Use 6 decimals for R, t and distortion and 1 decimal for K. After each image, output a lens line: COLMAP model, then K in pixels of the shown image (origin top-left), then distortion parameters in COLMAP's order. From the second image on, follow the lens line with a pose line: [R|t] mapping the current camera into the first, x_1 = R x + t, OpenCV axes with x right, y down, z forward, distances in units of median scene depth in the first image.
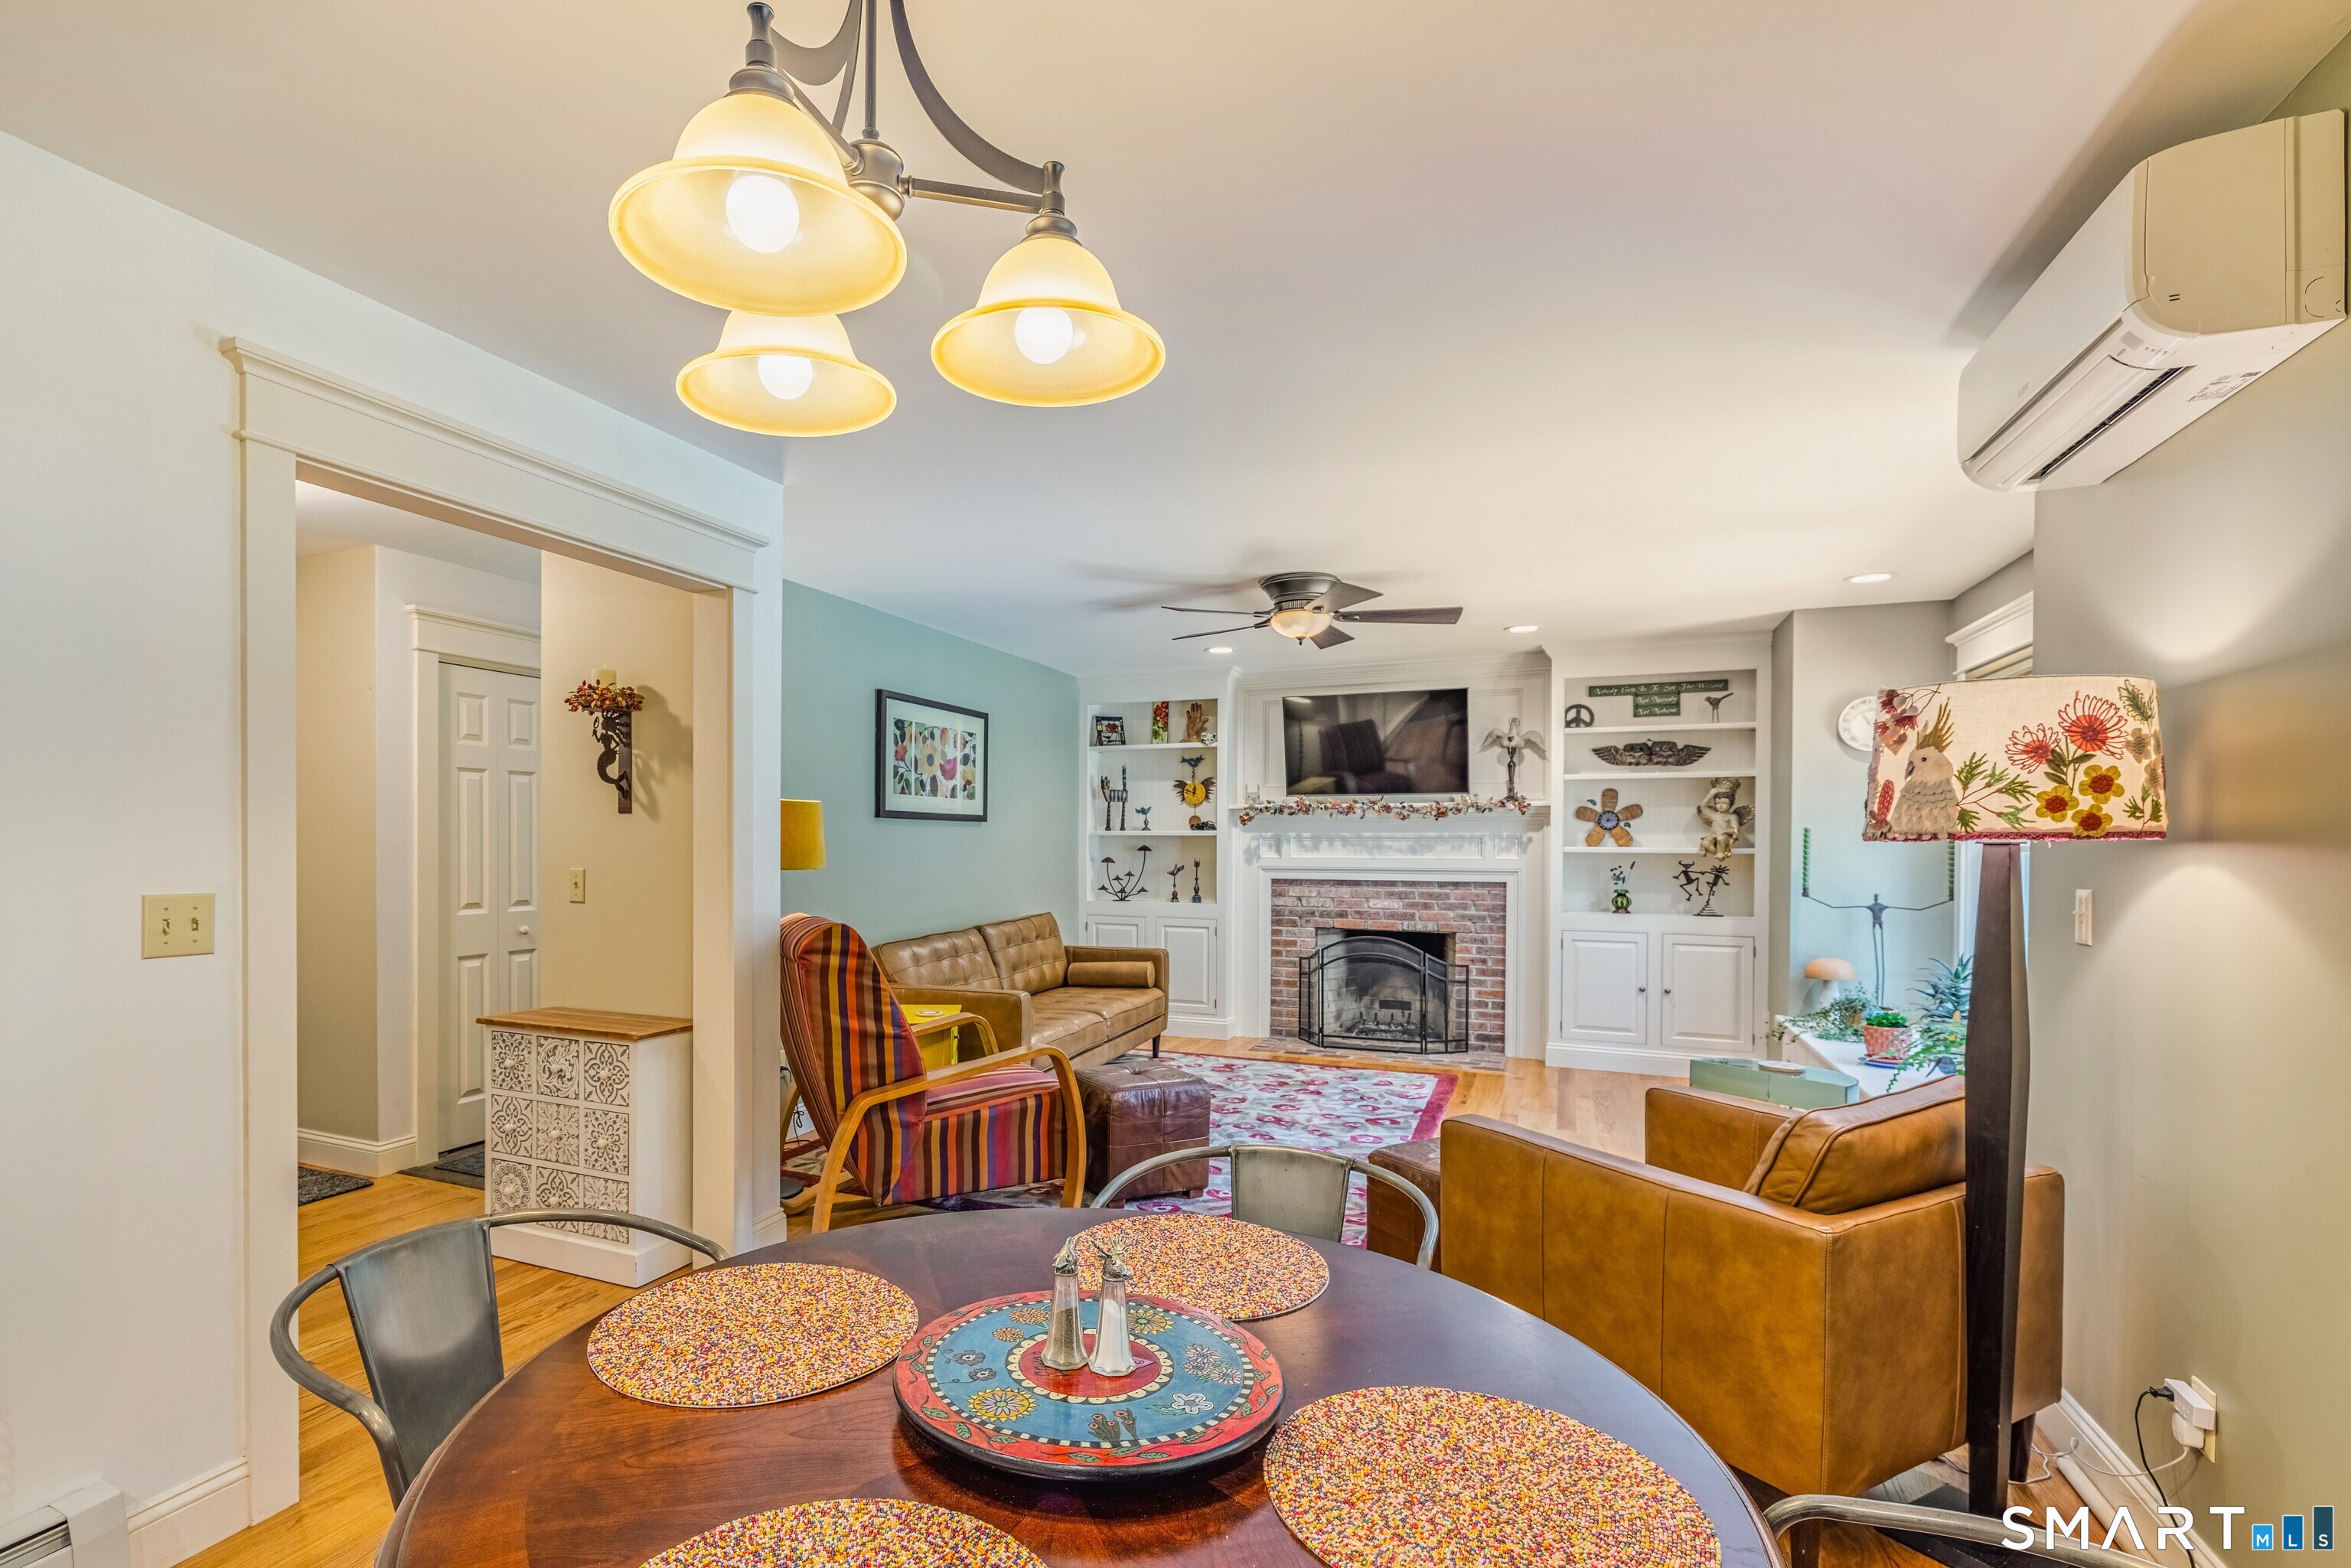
lens RADIAL K [[1107.7, 0, 1051.6], [0, 1107.7, 832.0], [0, 0, 1]] dist [0.000208, 0.000407]
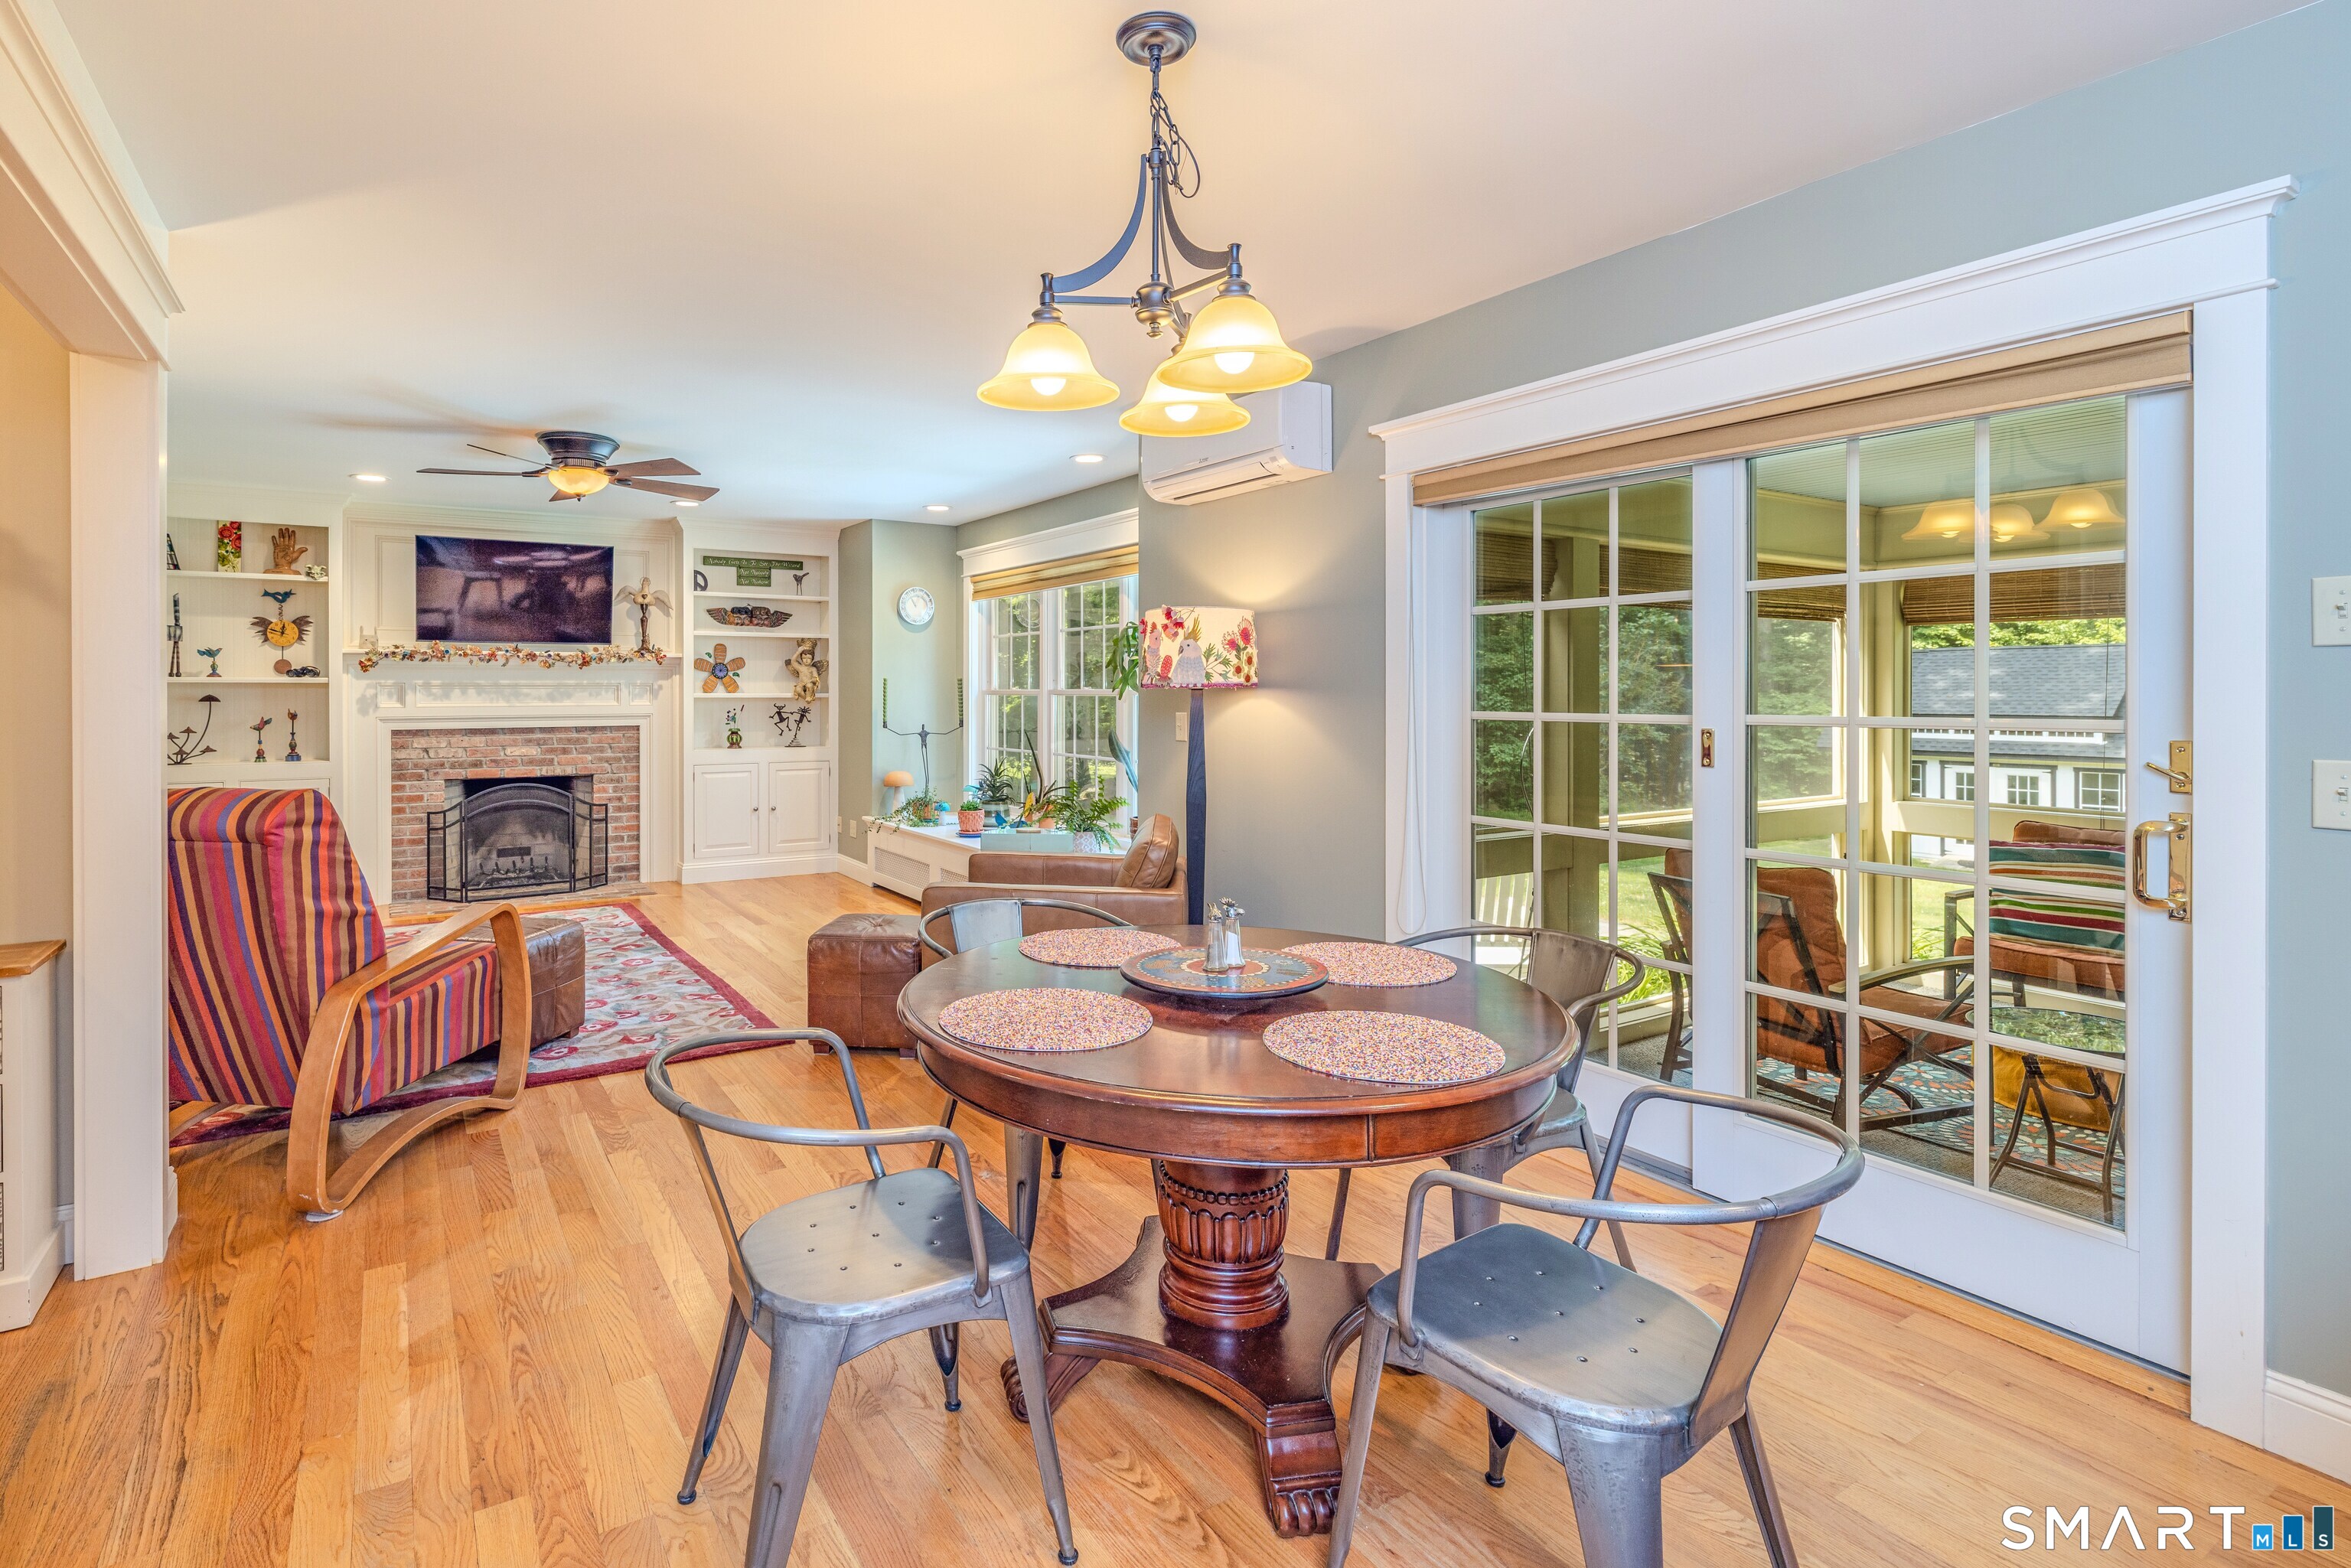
lens RADIAL K [[1128.5, 0, 1033.2], [0, 1128.5, 708.3], [0, 0, 1]] dist [-0.001520, 0.000064]
pose [[0.576516, -0.016988, 0.816909, -0.289674], [-0.004489, 0.999703, 0.023958, -0.000736], [-0.817074, -0.017479, 0.576268, 0.030760]]
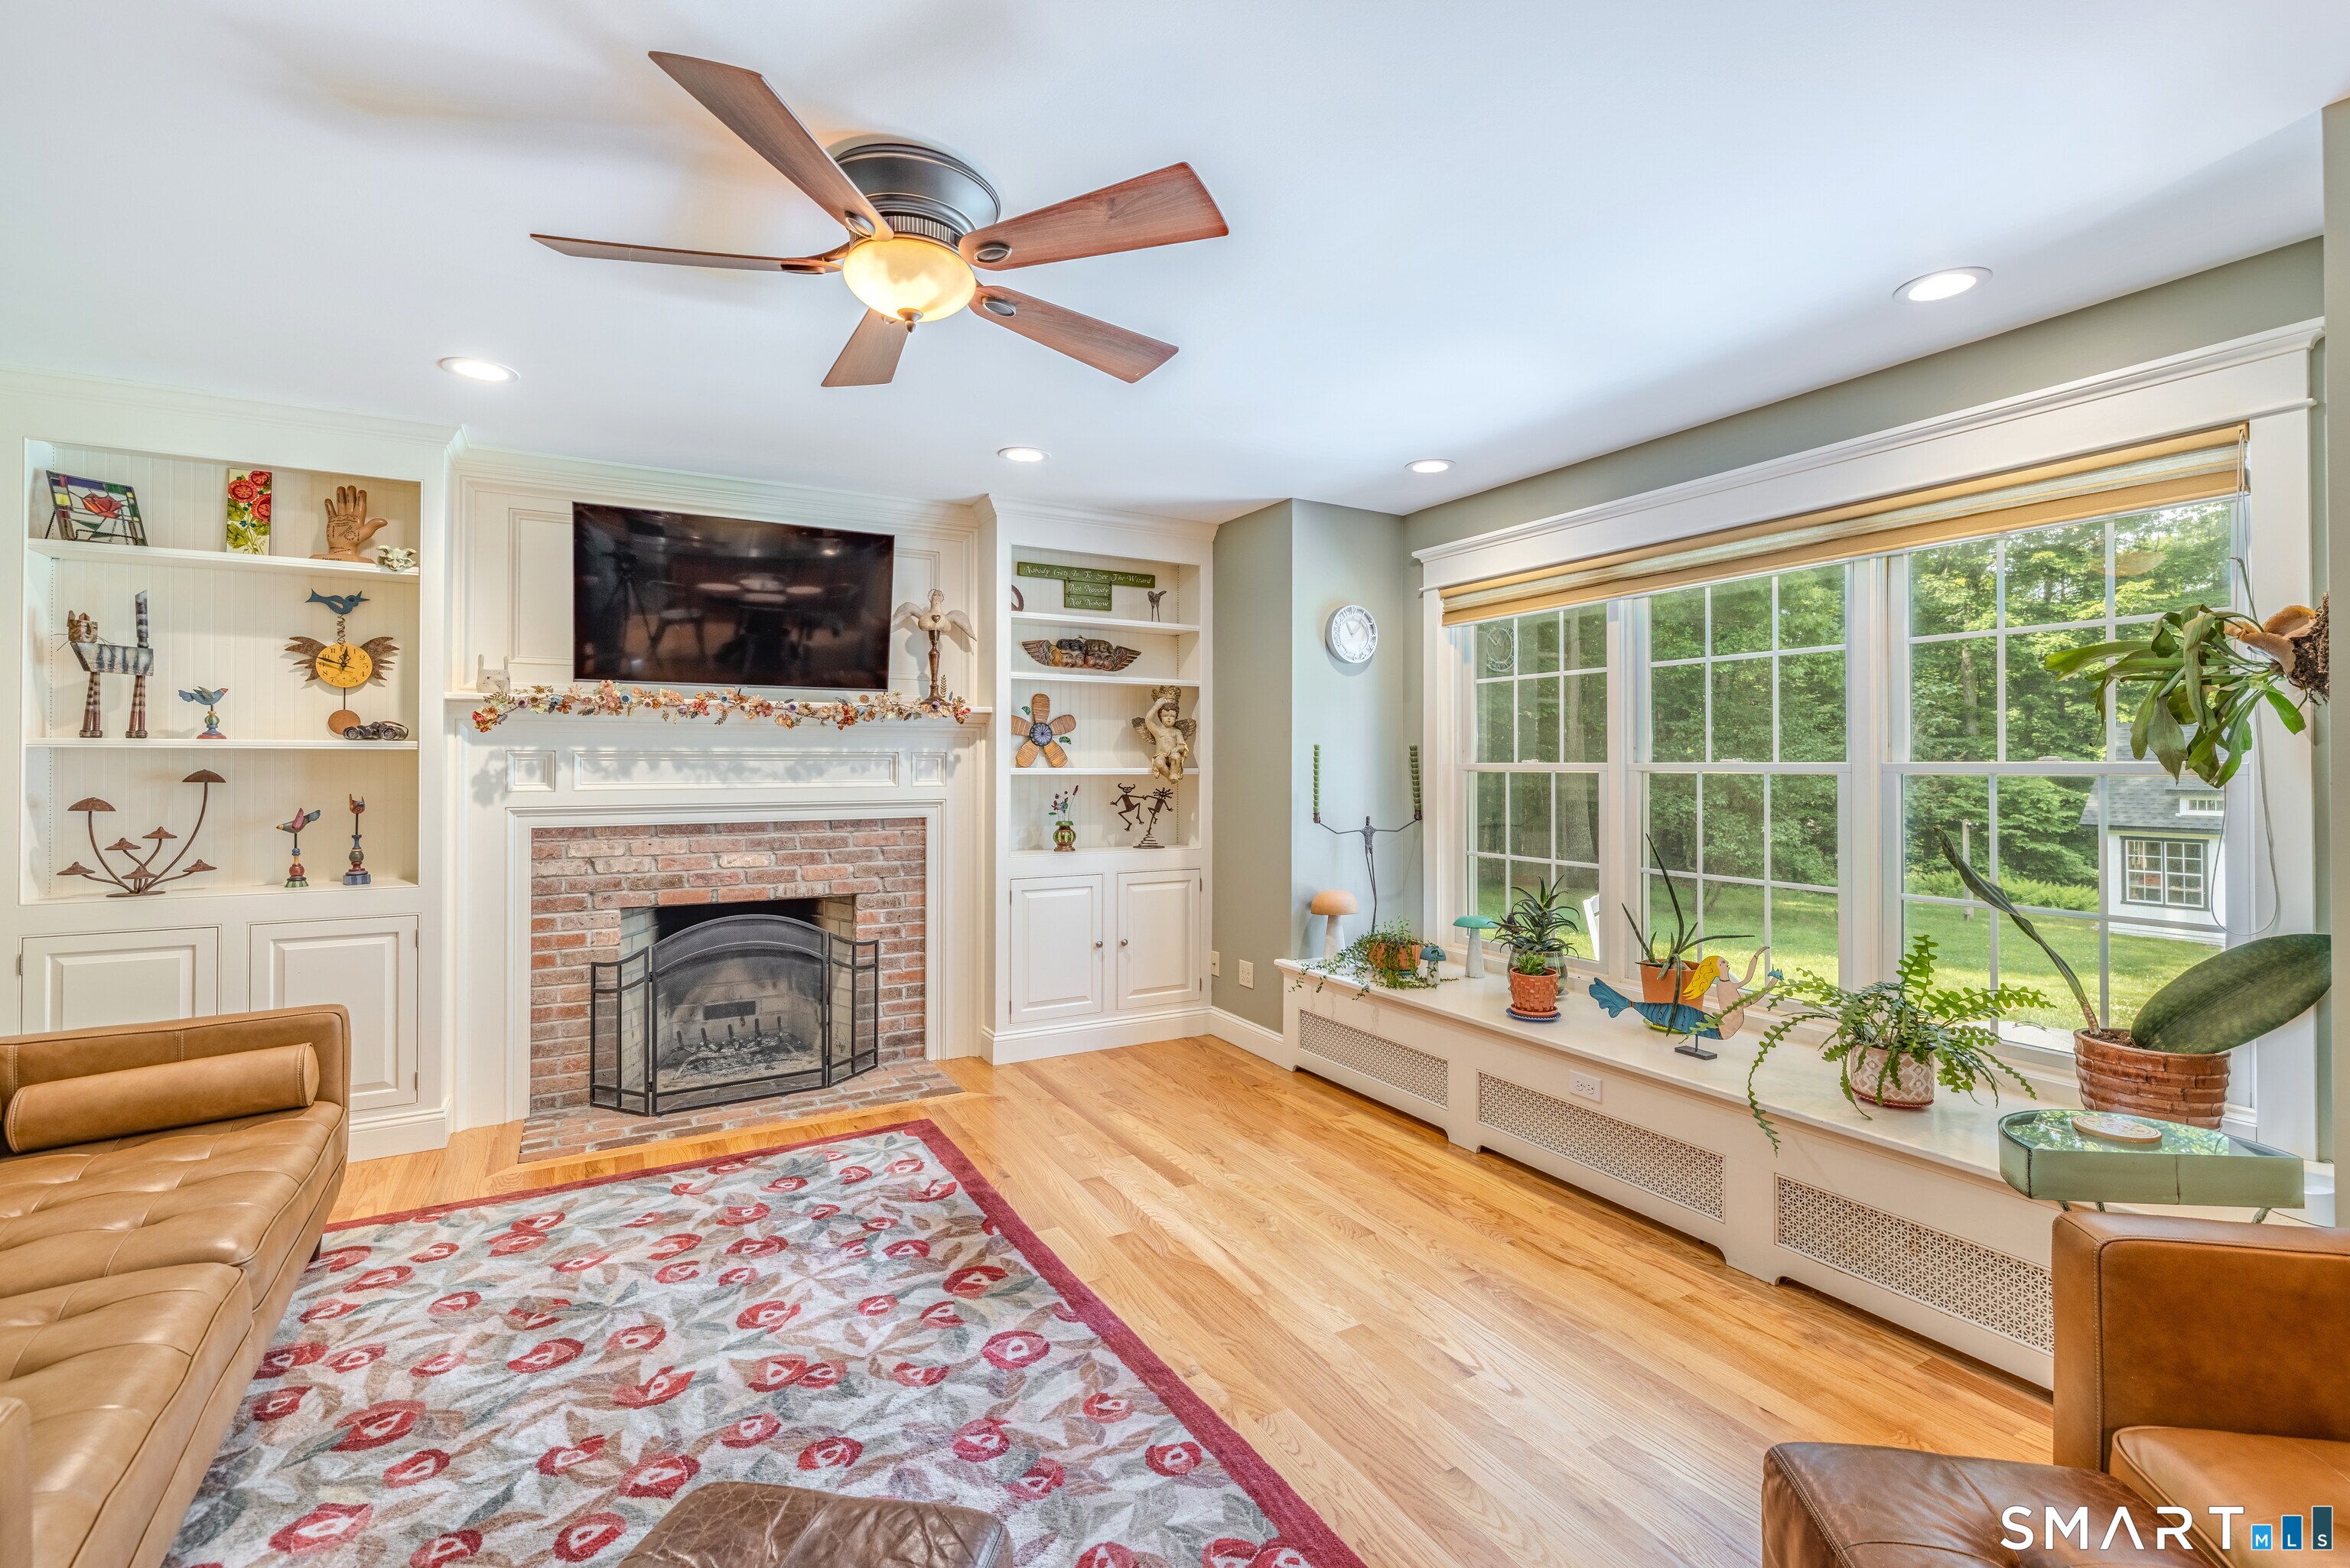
lens RADIAL K [[1034.7, 0, 1192.4], [0, 1034.7, 765.8], [0, 0, 1]] dist [0.000427, -0.000131]
pose [[0.575467, -0.003804, 0.817816, -0.038914], [-0.004427, 0.999960, 0.007766, 0.005857], [-0.817813, -0.008089, 0.575427, 0.485257]]
